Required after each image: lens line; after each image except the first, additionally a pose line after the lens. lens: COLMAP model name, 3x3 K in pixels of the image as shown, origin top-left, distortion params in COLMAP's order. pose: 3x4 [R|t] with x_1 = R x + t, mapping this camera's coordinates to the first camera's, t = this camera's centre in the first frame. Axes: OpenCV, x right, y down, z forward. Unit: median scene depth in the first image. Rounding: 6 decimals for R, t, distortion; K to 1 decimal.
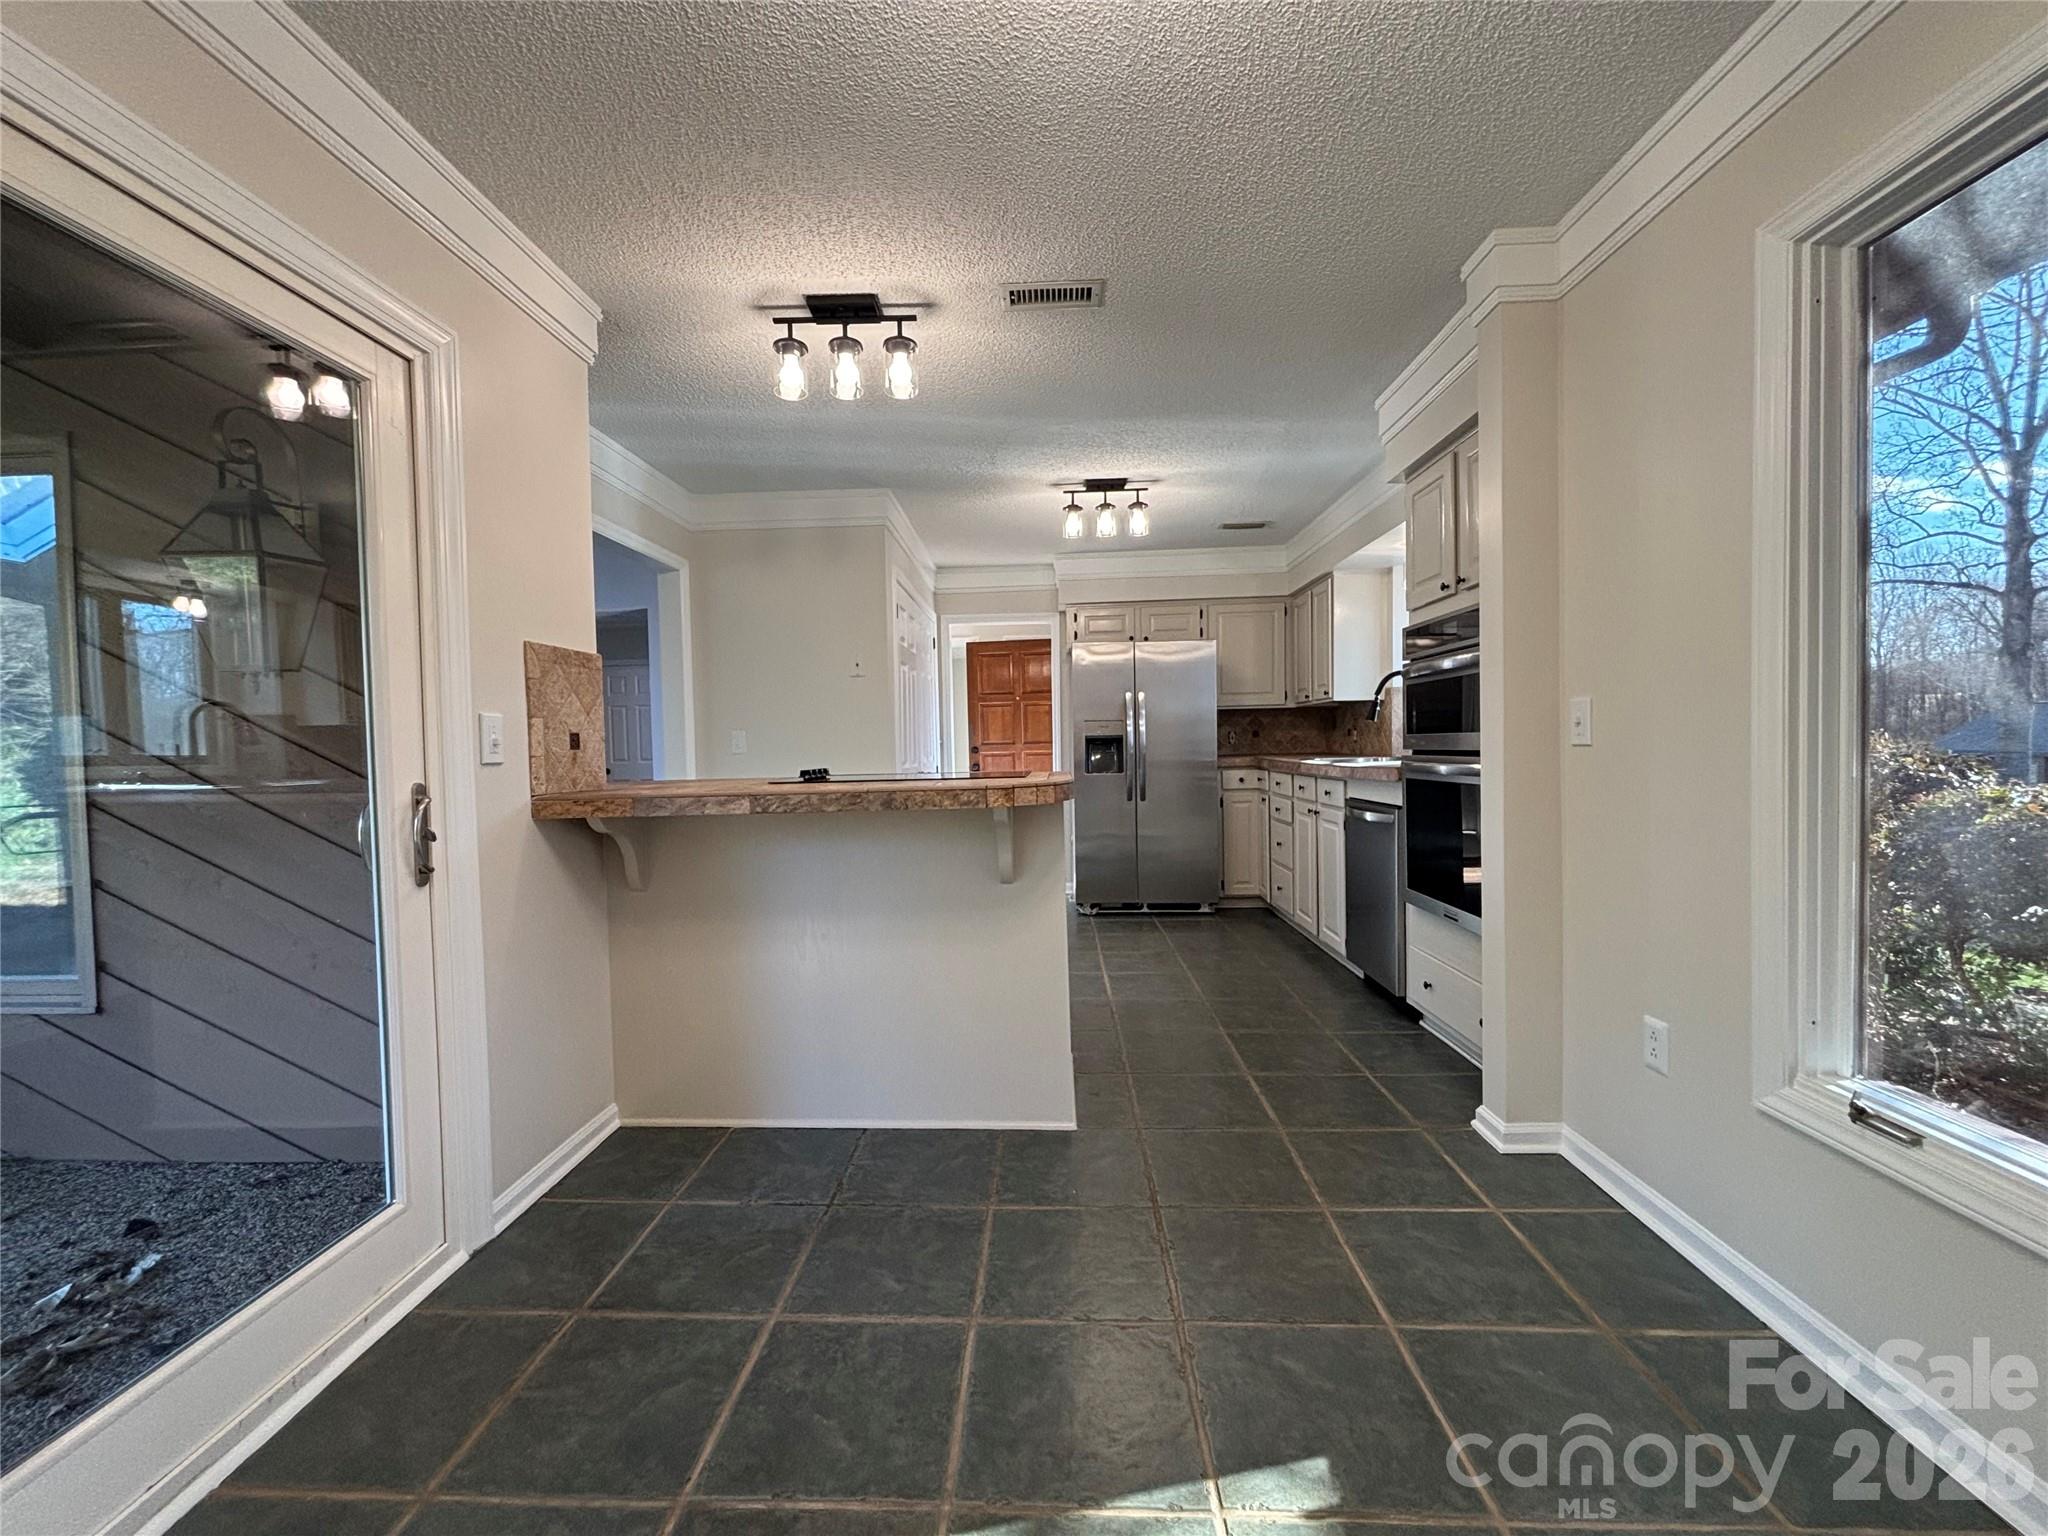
lens RADIAL K [[827.5, 0, 1006.1], [0, 827.5, 771.6], [0, 0, 1]] dist [0.003220, -0.000899]
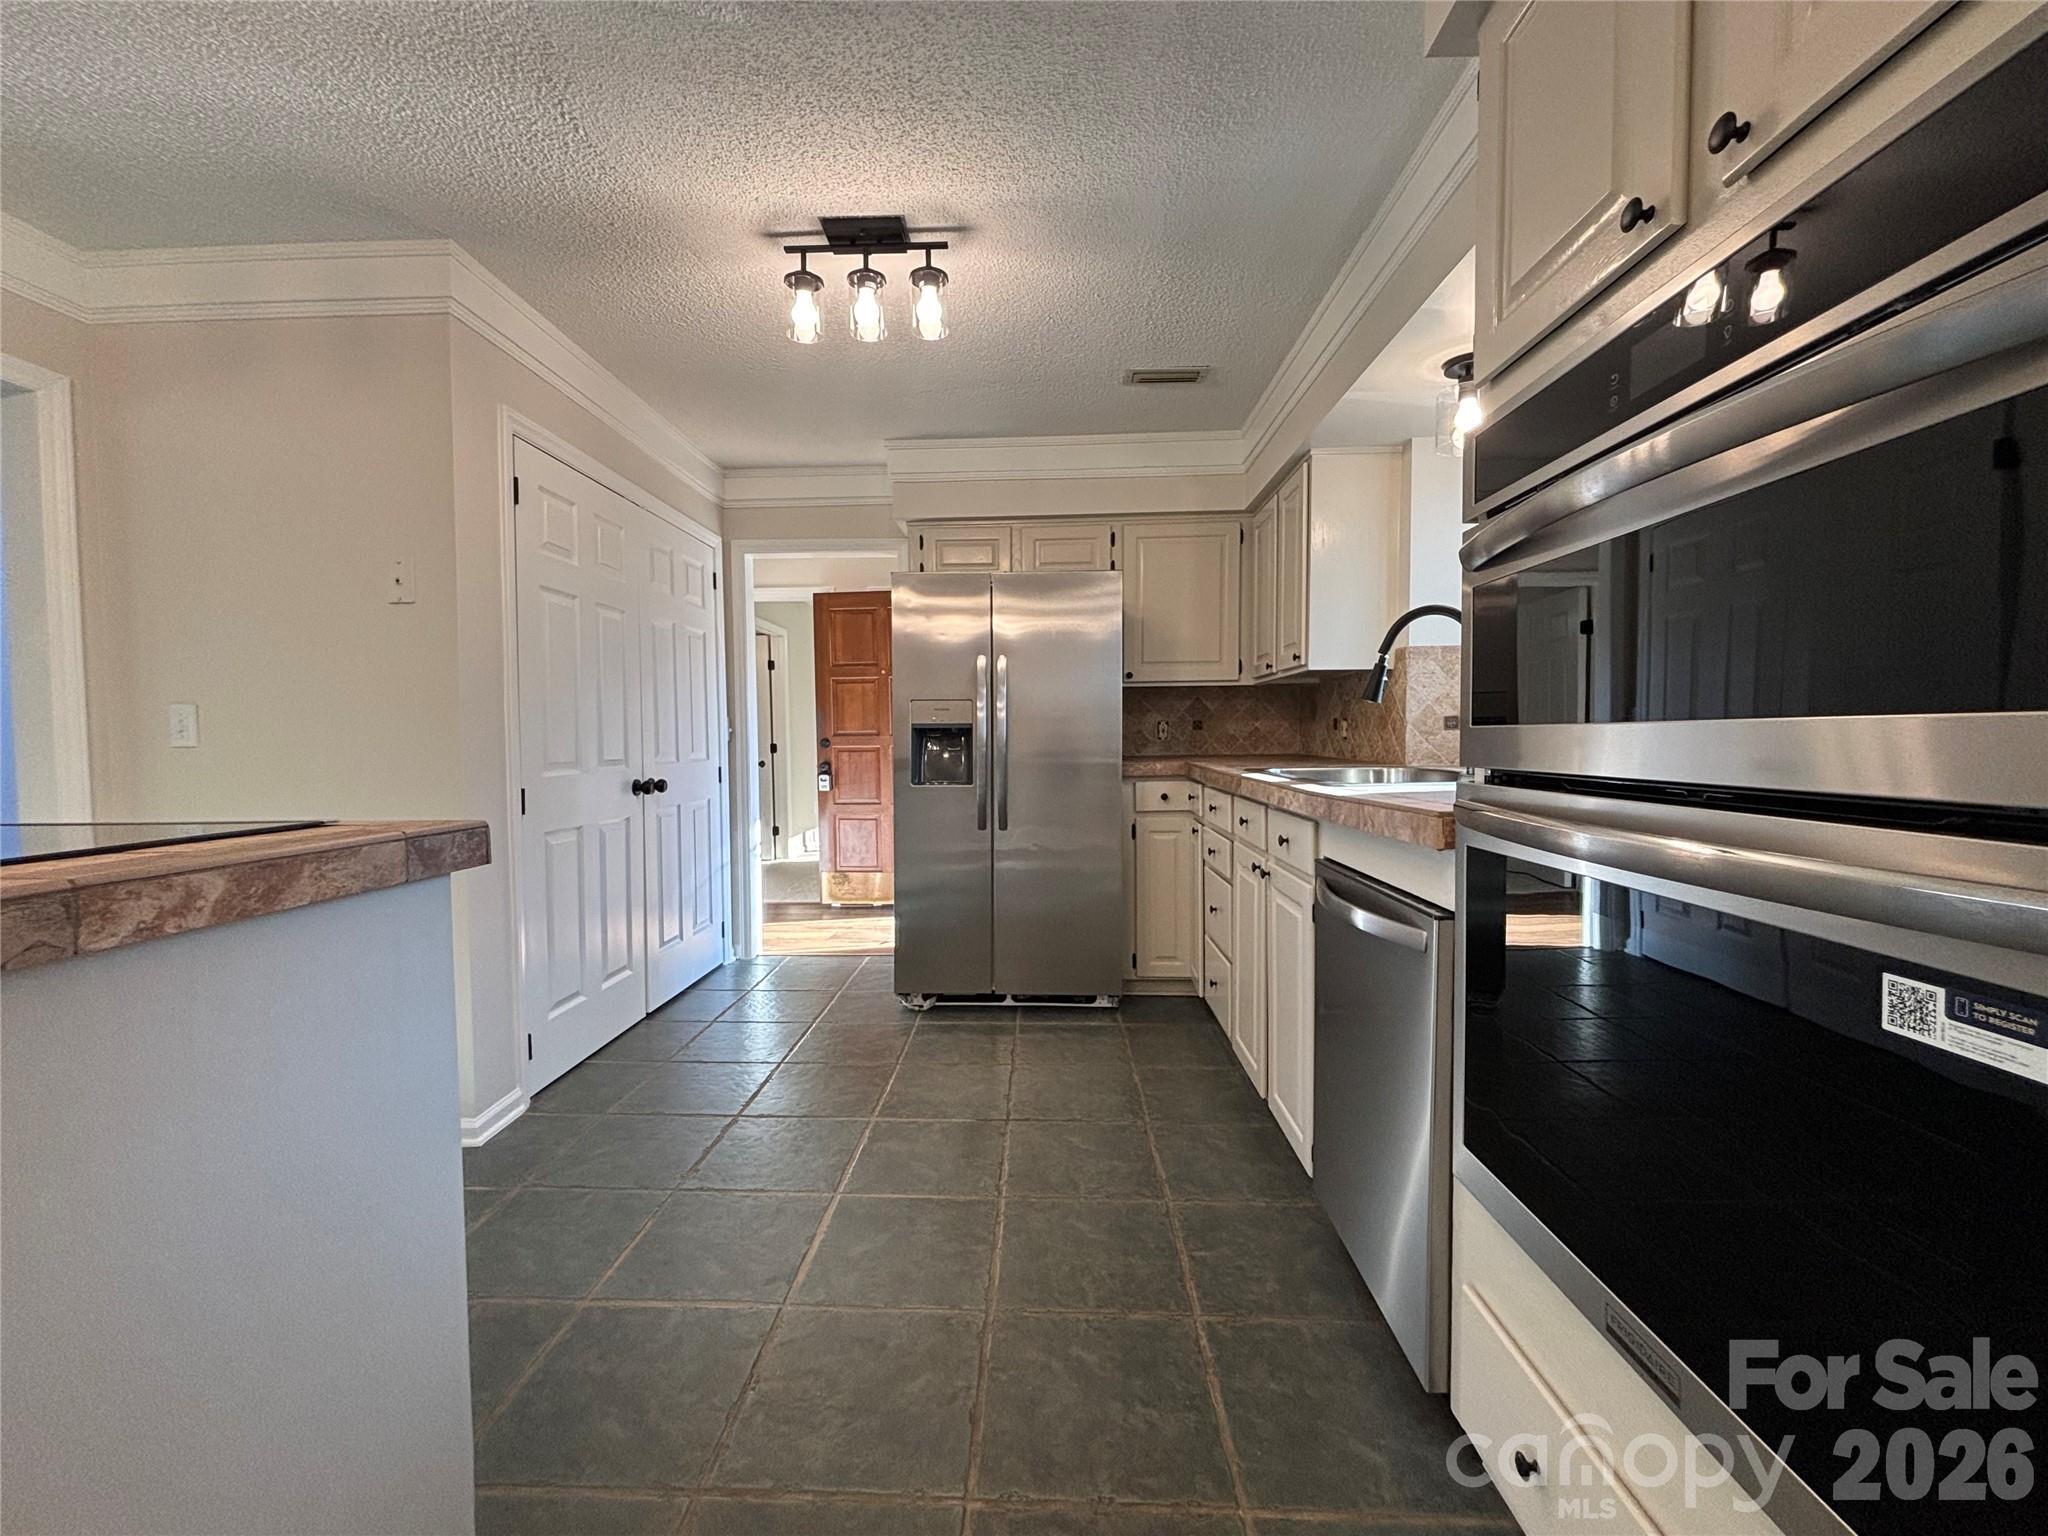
lens RADIAL K [[827.5, 0, 1013.6], [0, 827.5, 768.2], [0, 0, 1]] dist [0.003220, -0.000899]
pose [[0.999866, 0.011580, 0.011543, 0.167275], [-0.011664, 0.999905, 0.007296, -0.015979], [-0.011457, -0.007430, 0.999907, 0.382872]]
